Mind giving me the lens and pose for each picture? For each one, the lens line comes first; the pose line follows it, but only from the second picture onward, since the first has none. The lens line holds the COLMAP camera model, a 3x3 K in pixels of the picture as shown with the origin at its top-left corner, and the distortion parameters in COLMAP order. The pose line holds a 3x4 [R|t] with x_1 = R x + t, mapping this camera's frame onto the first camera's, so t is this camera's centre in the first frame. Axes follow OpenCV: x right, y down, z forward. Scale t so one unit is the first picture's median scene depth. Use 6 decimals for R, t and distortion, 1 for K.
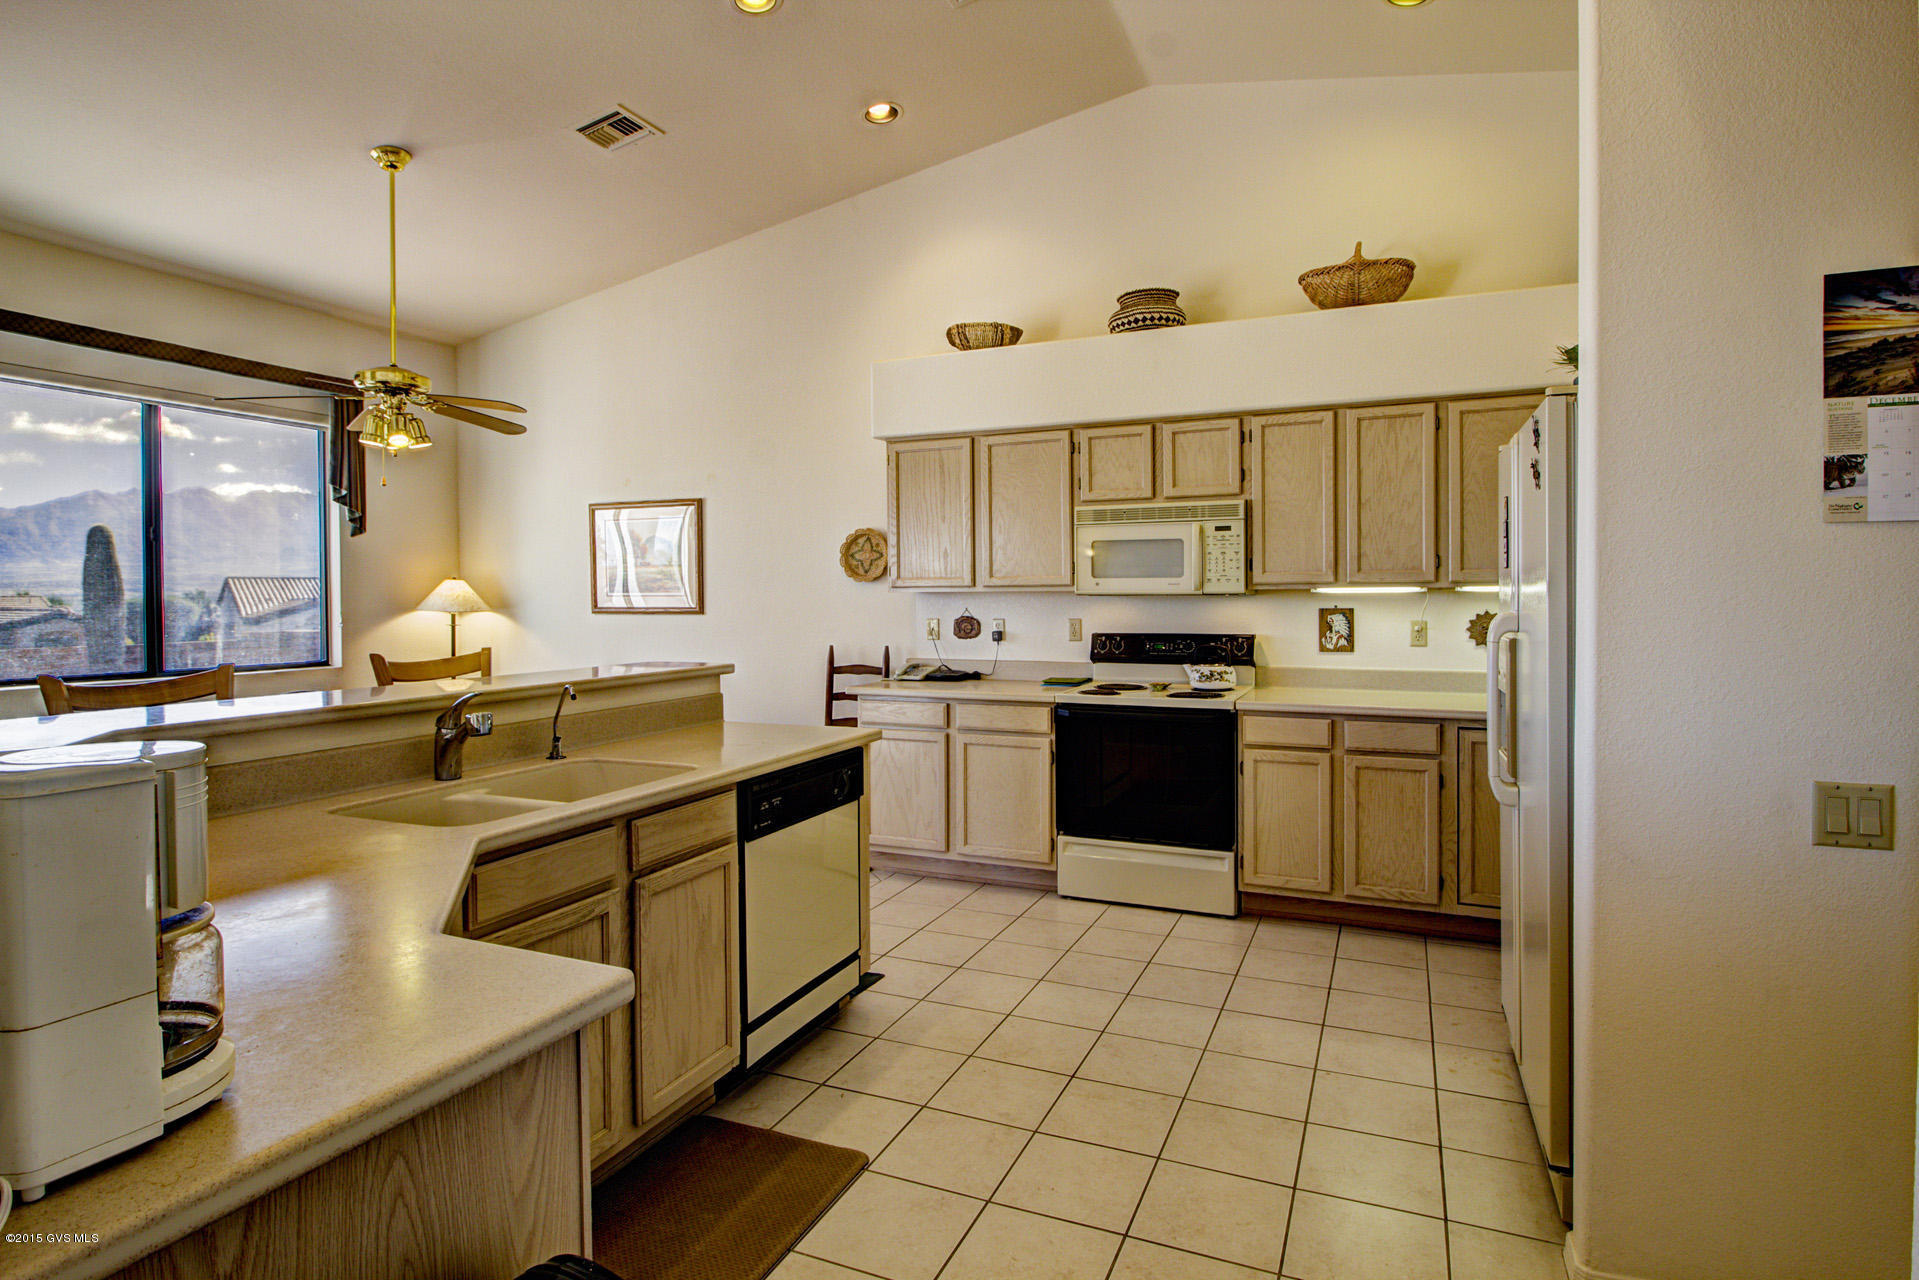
lens RADIAL K [[1000.8, 0, 959.0], [0, 1000.8, 603.5], [0, 0, 1]] dist [-0.003758, -0.000642]
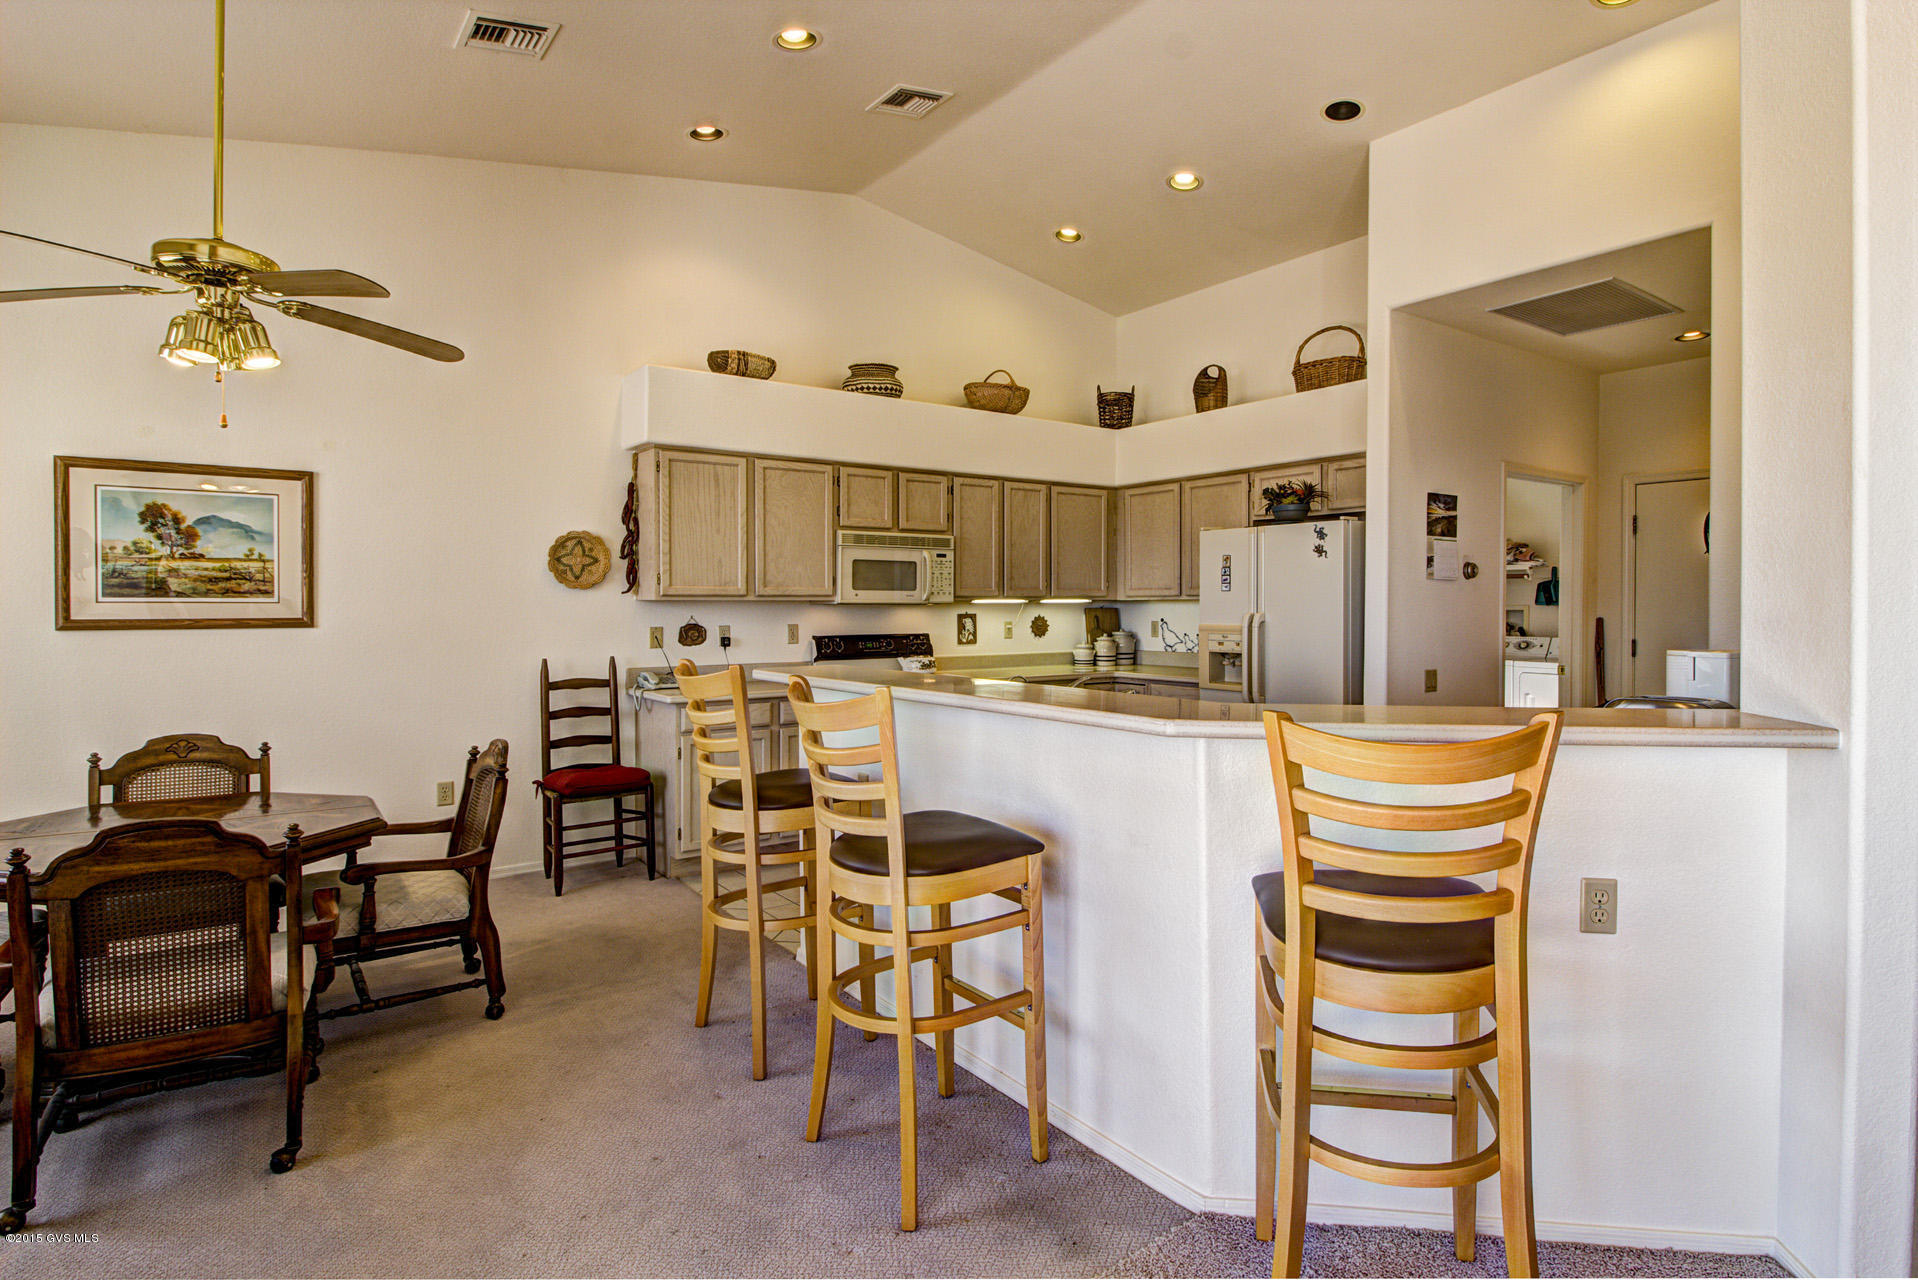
lens RADIAL K [[1027.5, 0, 963.8], [0, 1027.5, 615.7], [0, 0, 1]] dist [-0.001629, -0.000343]
pose [[0.501274, -0.004673, 0.865276, -0.837129], [0.005466, 0.999983, 0.002235, 0.003851], [-0.865271, 0.003609, 0.501291, 0.240872]]
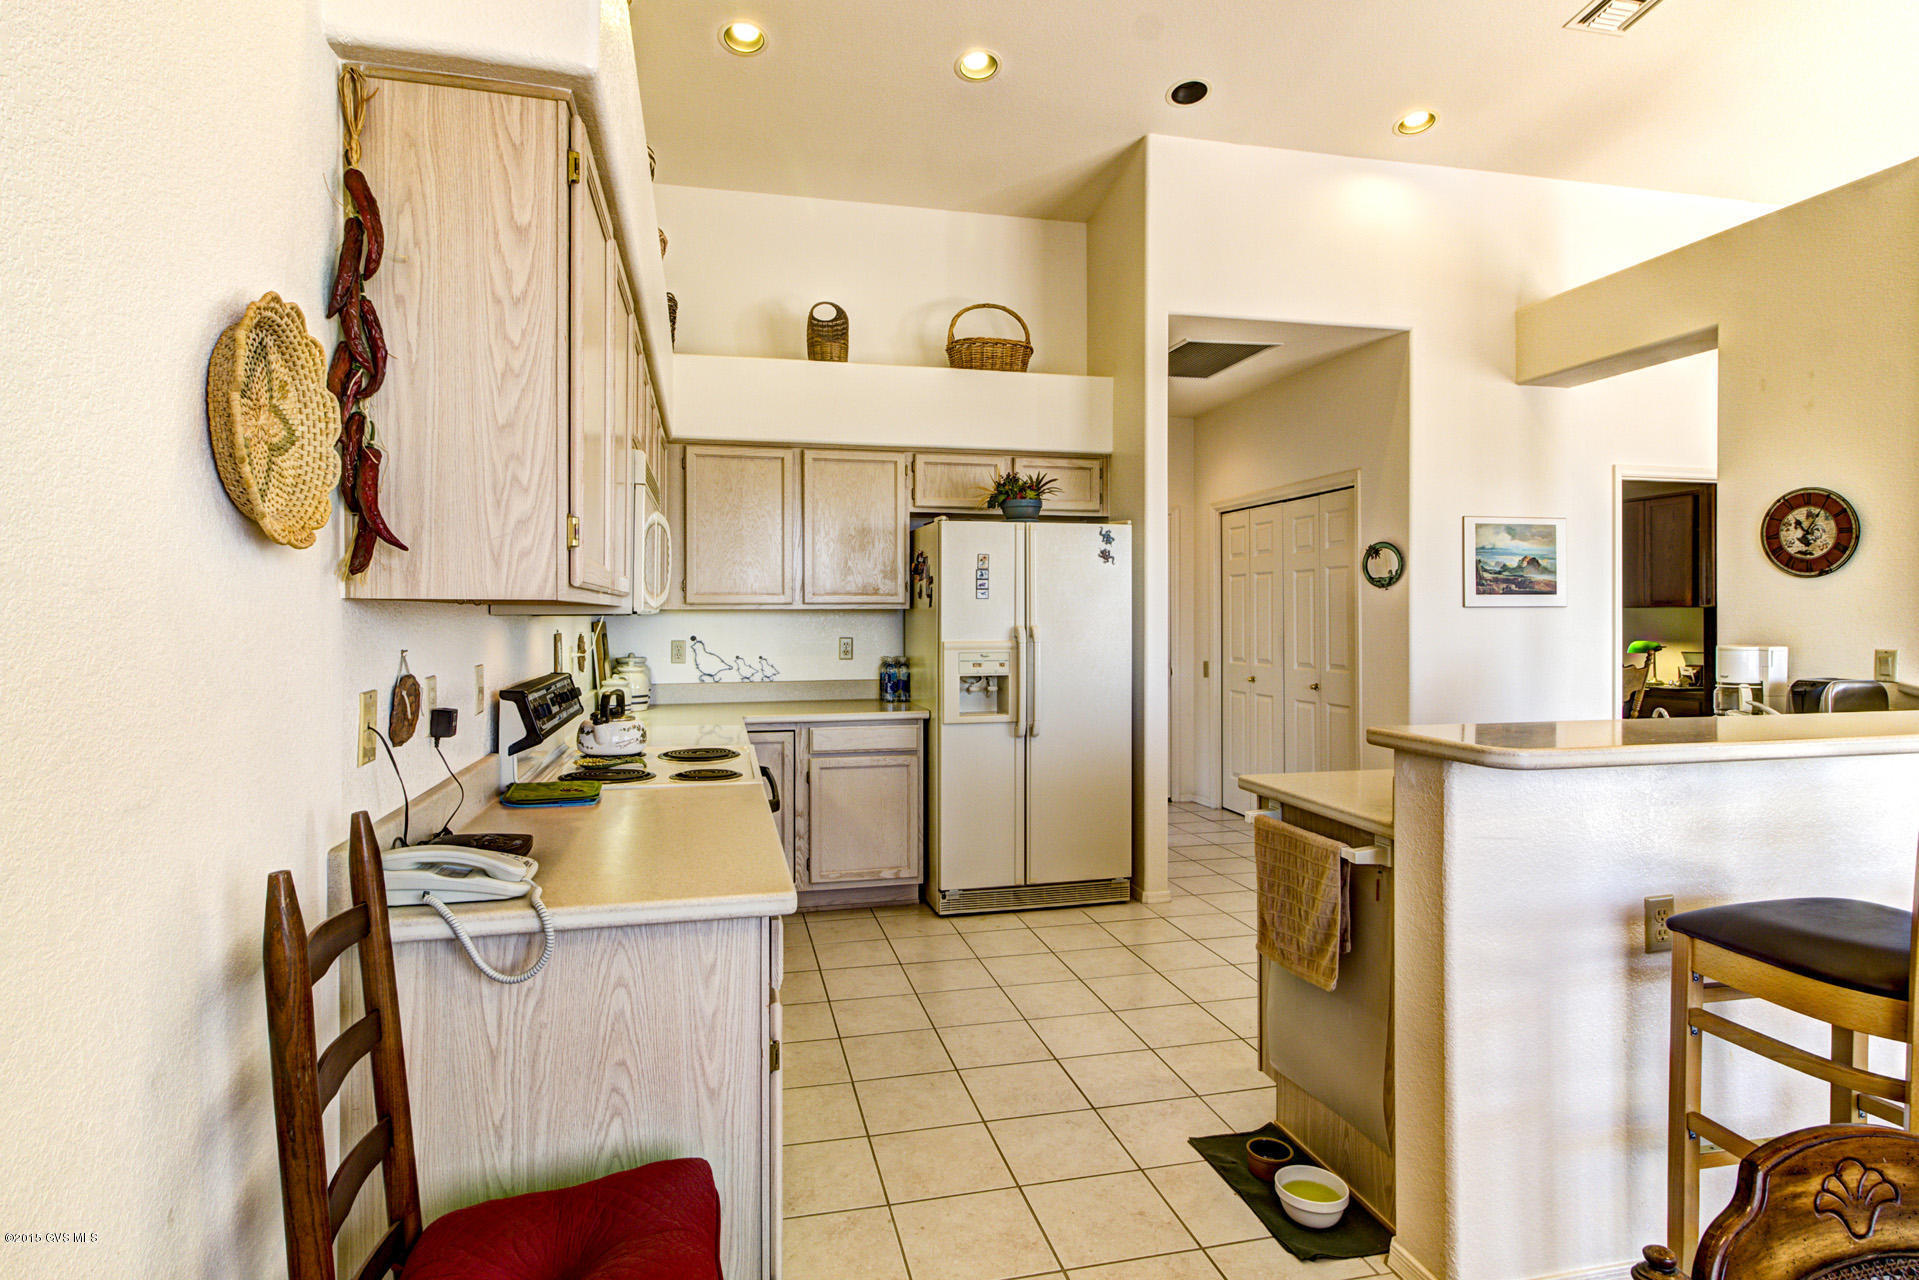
lens RADIAL K [[1028.1, 0, 964.3], [0, 1028.1, 615.7], [0, 0, 1]] dist [-0.001629, -0.000343]
pose [[-0.603524, 0.009364, 0.797290, -0.408218], [0.010962, 0.999934, -0.003446, -0.001628], [-0.797270, 0.006660, -0.603587, 1.159247]]
